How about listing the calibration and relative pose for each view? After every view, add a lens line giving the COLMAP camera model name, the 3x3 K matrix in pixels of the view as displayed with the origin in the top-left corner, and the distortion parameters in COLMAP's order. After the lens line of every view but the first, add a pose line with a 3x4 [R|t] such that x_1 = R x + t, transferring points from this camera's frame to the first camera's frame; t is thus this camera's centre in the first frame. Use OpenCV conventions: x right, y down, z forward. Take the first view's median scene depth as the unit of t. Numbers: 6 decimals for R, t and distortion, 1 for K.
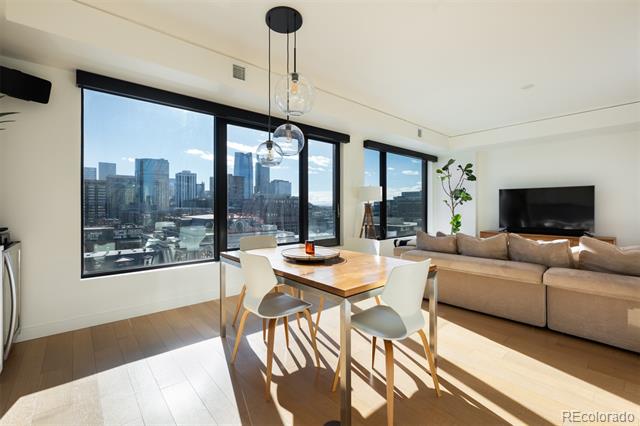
lens RADIAL K [[277.6, 0, 319.2], [0, 277.6, 204.8], [0, 0, 1]] dist [0.000313, 0.000024]
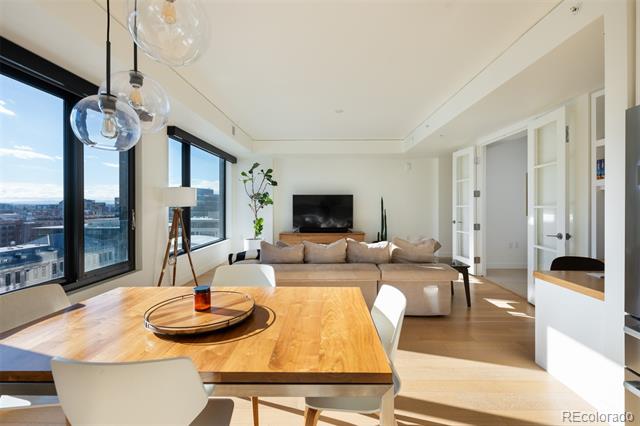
lens RADIAL K [[281.2, 0, 326.6], [0, 281.2, 206.0], [0, 0, 1]] dist [0.000989, 0.000131]
pose [[0.667280, -0.000164, 0.744807, -0.103965], [-0.005730, 0.999969, 0.005354, -0.016939], [-0.744785, -0.007841, 0.667259, 0.141901]]
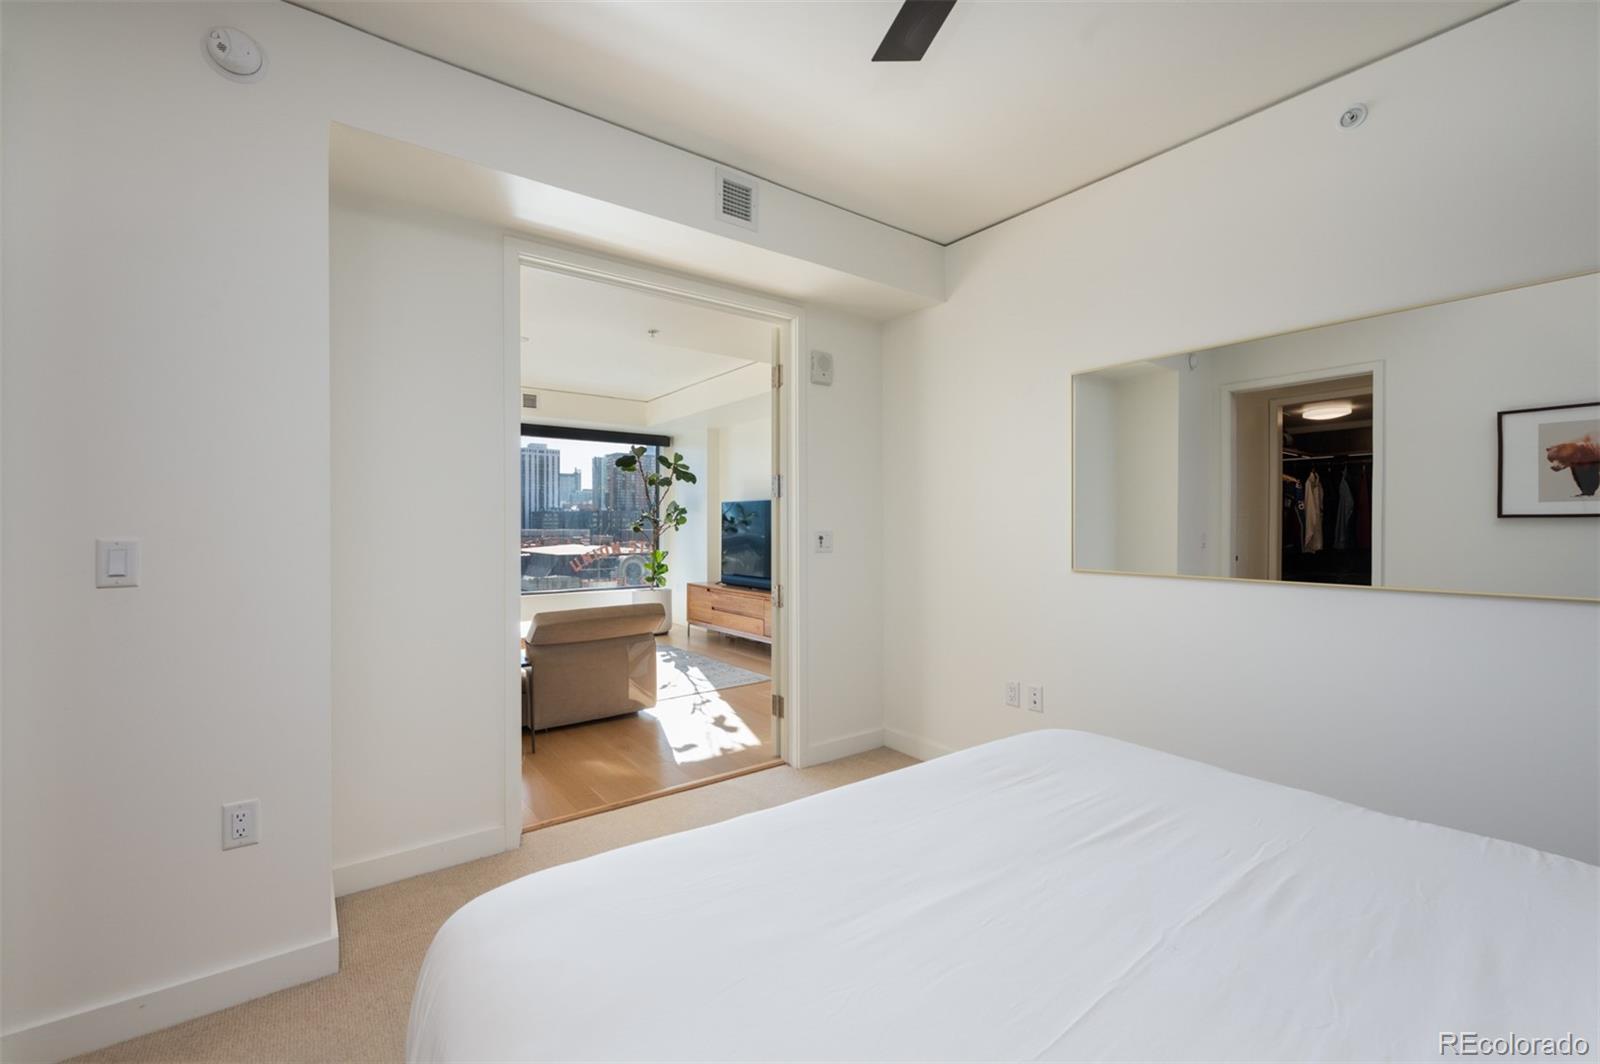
lens RADIAL K [[668.7, 0, 800.0], [0, 668.7, 532.0], [0, 0, 1]] dist [-0.001896, -0.000234]
pose [[0.996075, 0.001841, -0.088489, 0.896885], [-0.000437, 0.999874, 0.015885, -0.020928], [0.088507, -0.015784, 0.995951, -0.239167]]
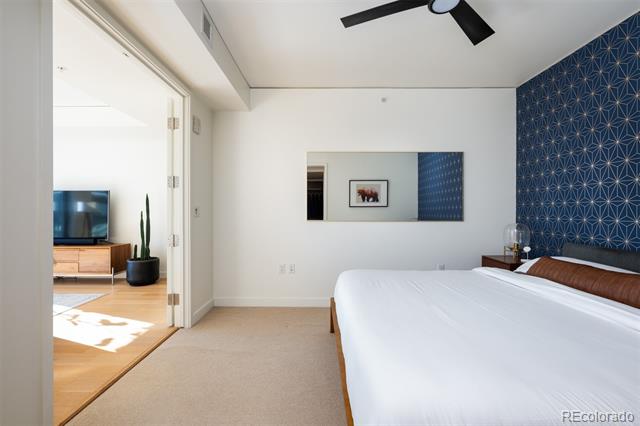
lens RADIAL K [[267.5, 0, 320.0], [0, 267.5, 213.0], [0, 0, 1]] dist [-0.001896, -0.000234]
pose [[0.656487, 0.000902, 0.754337, 0.632734], [-0.009231, 0.999934, 0.006838, -0.004807], [-0.754281, -0.011452, 0.656452, -0.118924]]
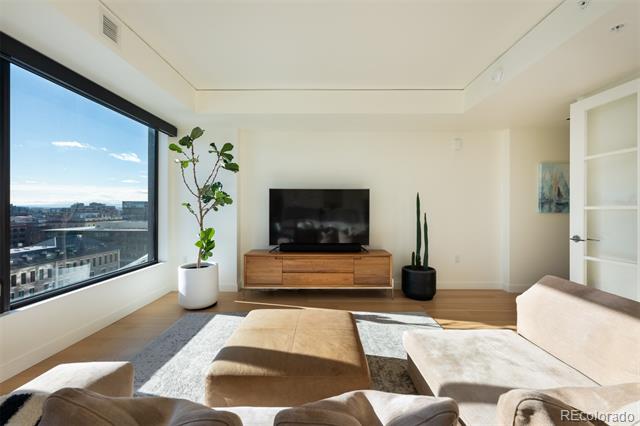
lens RADIAL K [[267.5, 0, 320.0], [0, 267.5, 213.0], [0, 0, 1]] dist [-0.001896, -0.000234]
pose [[0.674865, -0.008586, 0.737891, 0.251444], [-0.007044, 0.999812, 0.018077, -0.009071], [-0.737907, -0.017397, 0.674678, 0.468857]]
